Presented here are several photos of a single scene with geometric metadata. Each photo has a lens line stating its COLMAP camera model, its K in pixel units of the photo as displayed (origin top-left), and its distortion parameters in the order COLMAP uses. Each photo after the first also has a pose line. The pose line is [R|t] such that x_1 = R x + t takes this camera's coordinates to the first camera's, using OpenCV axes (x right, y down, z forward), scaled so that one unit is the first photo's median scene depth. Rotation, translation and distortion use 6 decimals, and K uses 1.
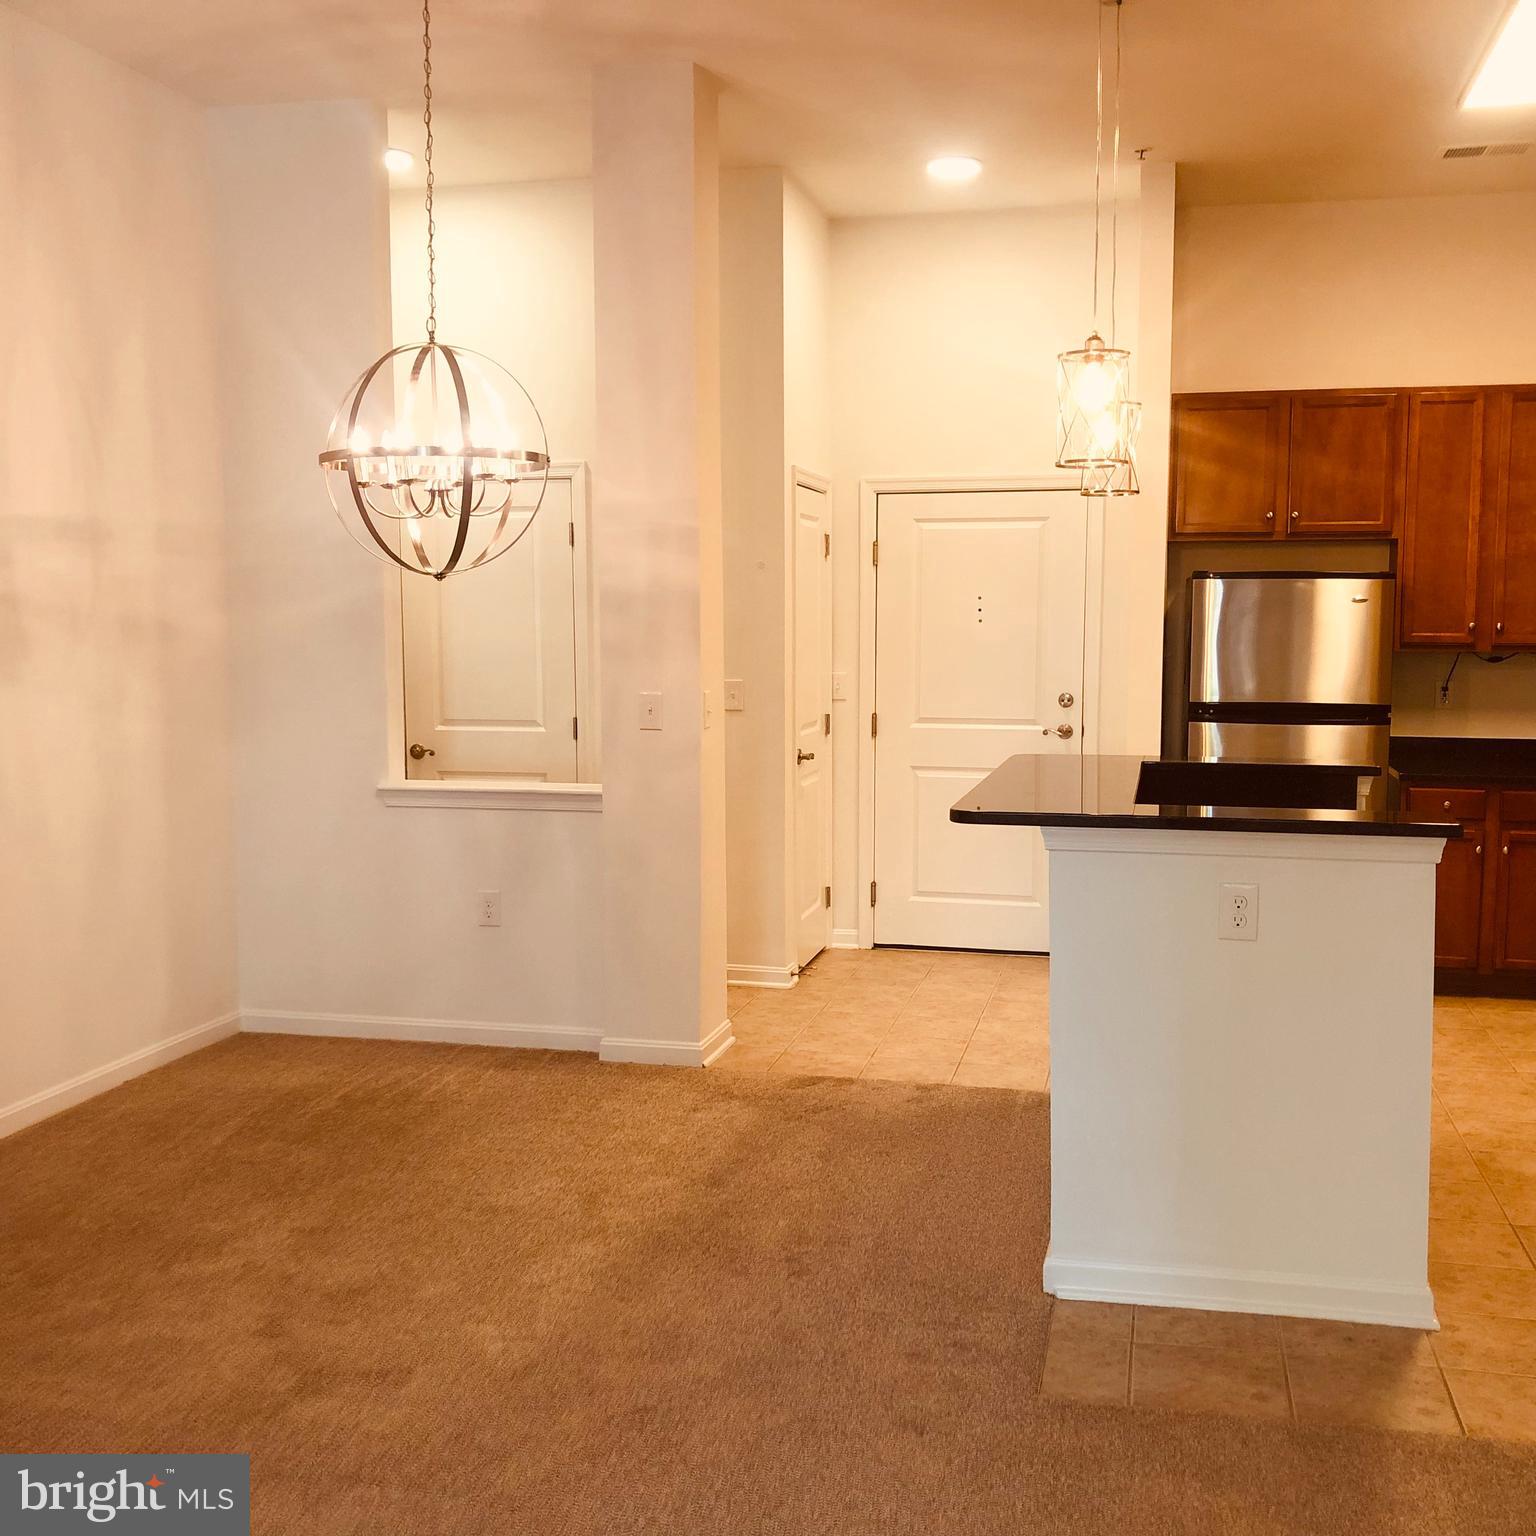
lens RADIAL K [[1697.5, 0, 768.0], [0, 1697.5, 768.0], [0, 0, 1]] dist [0.107964, -0.306786]
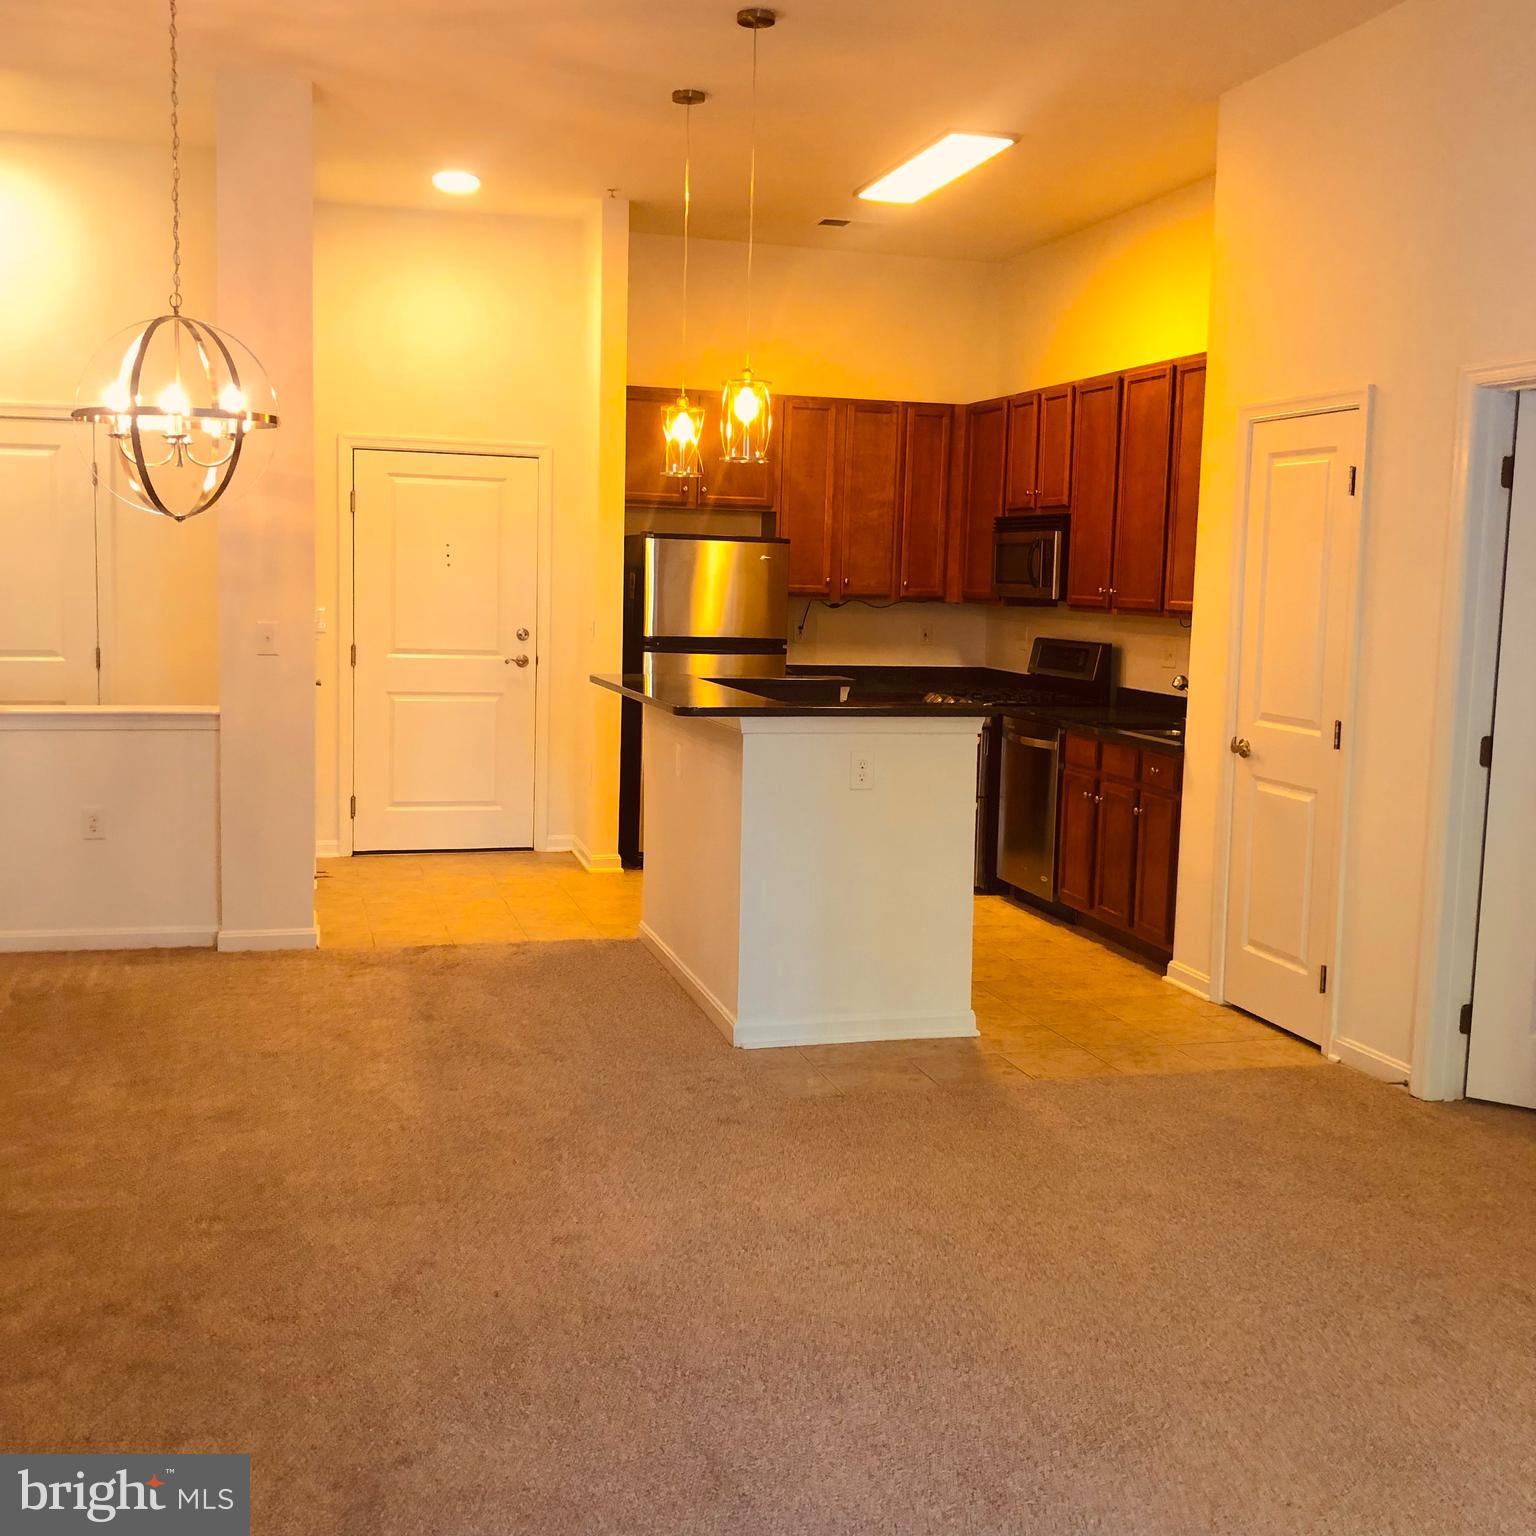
lens RADIAL K [[1697.5, 0, 768.0], [0, 1697.5, 768.0], [0, 0, 1]] dist [0.107964, -0.306786]
pose [[0.875743, -0.032979, 0.481649, -0.281786], [0.016598, 0.999131, 0.038233, 0.012055], [-0.482492, -0.025488, 0.875530, -0.141323]]
